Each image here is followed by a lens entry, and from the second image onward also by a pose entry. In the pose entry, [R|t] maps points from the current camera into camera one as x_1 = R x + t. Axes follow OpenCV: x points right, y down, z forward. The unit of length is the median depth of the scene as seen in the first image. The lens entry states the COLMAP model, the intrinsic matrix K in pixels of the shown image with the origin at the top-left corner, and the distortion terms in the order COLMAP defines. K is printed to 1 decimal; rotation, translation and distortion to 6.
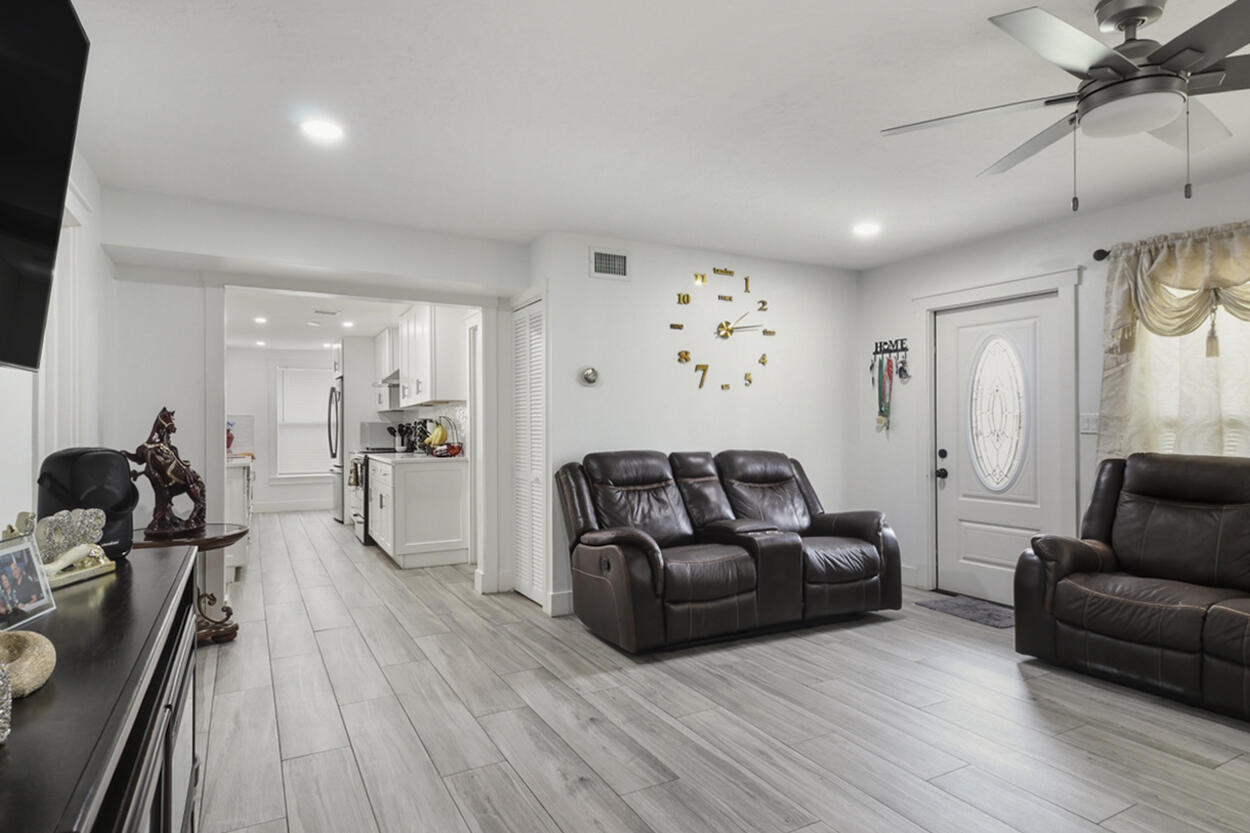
lens RADIAL K [[678.9, 0, 624.5], [0, 678.9, 421.9], [0, 0, 1]] dist [0.013625, -0.014571]
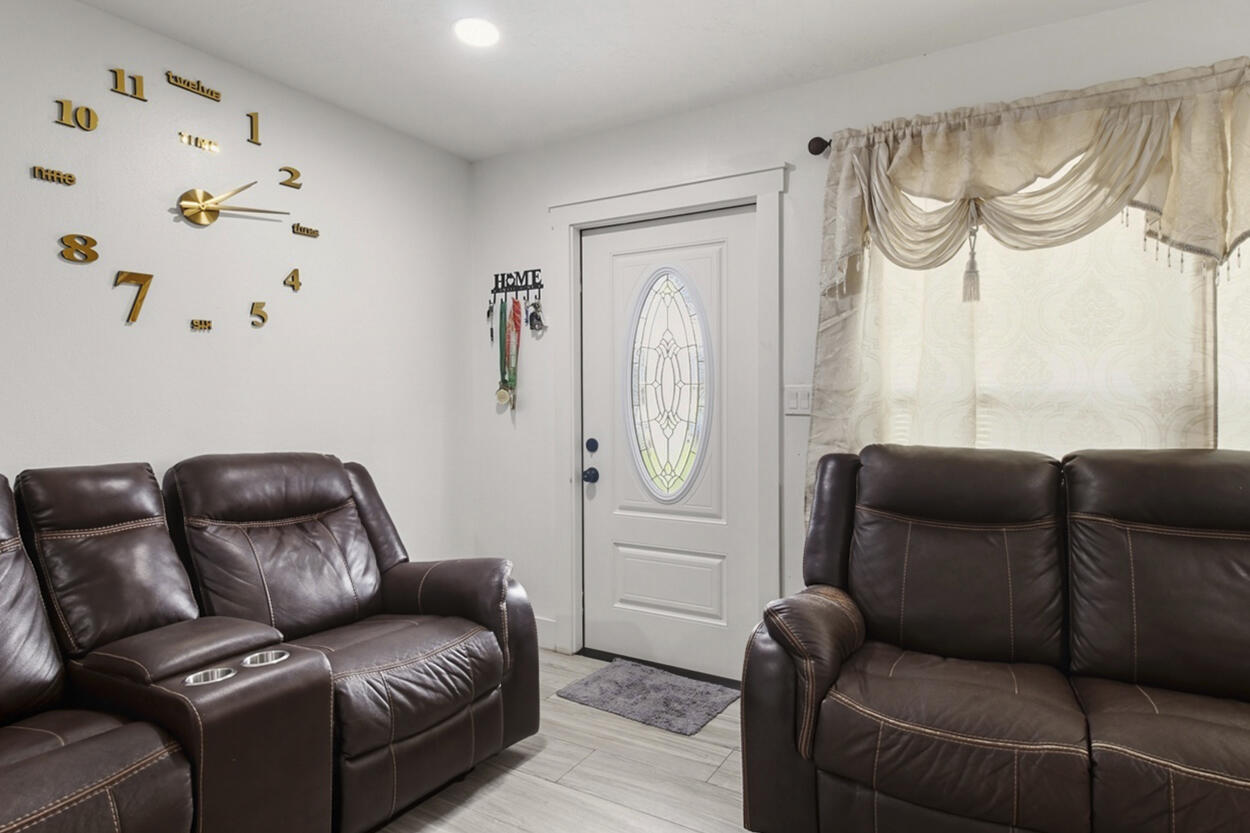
lens RADIAL K [[683.8, 0, 628.2], [0, 683.8, 410.4], [0, 0, 1]] dist [0.014599, -0.001515]
pose [[0.856575, -0.008085, 0.515959, 0.179203], [-0.001436, 0.999836, 0.018051, 0.000415], [-0.516020, -0.016203, 0.856423, 0.478572]]
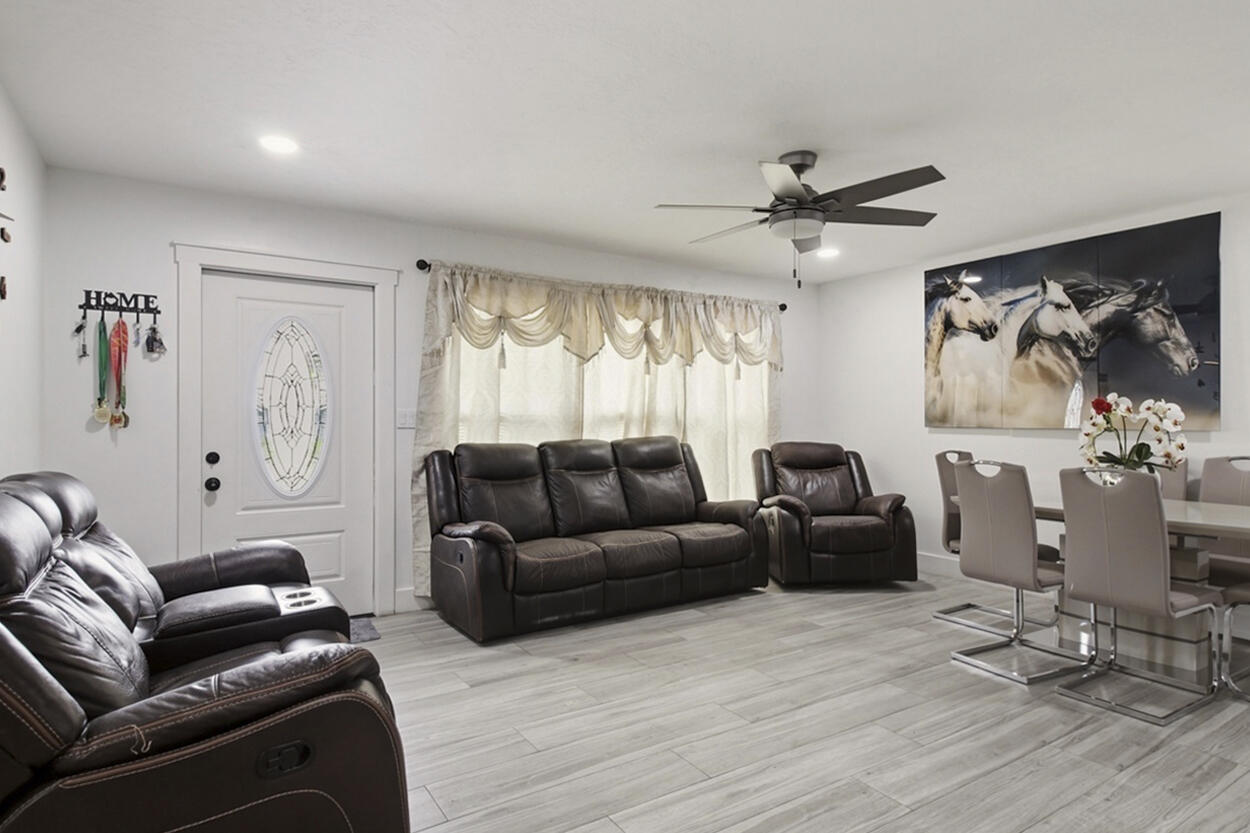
lens RADIAL K [[683.8, 0, 628.2], [0, 683.8, 410.4], [0, 0, 1]] dist [0.014599, -0.001515]
pose [[-0.073137, 0.014583, 0.997215, -0.386789], [-0.002710, 0.999886, -0.014821, 0.004027], [-0.997318, -0.003786, -0.073090, 0.690546]]
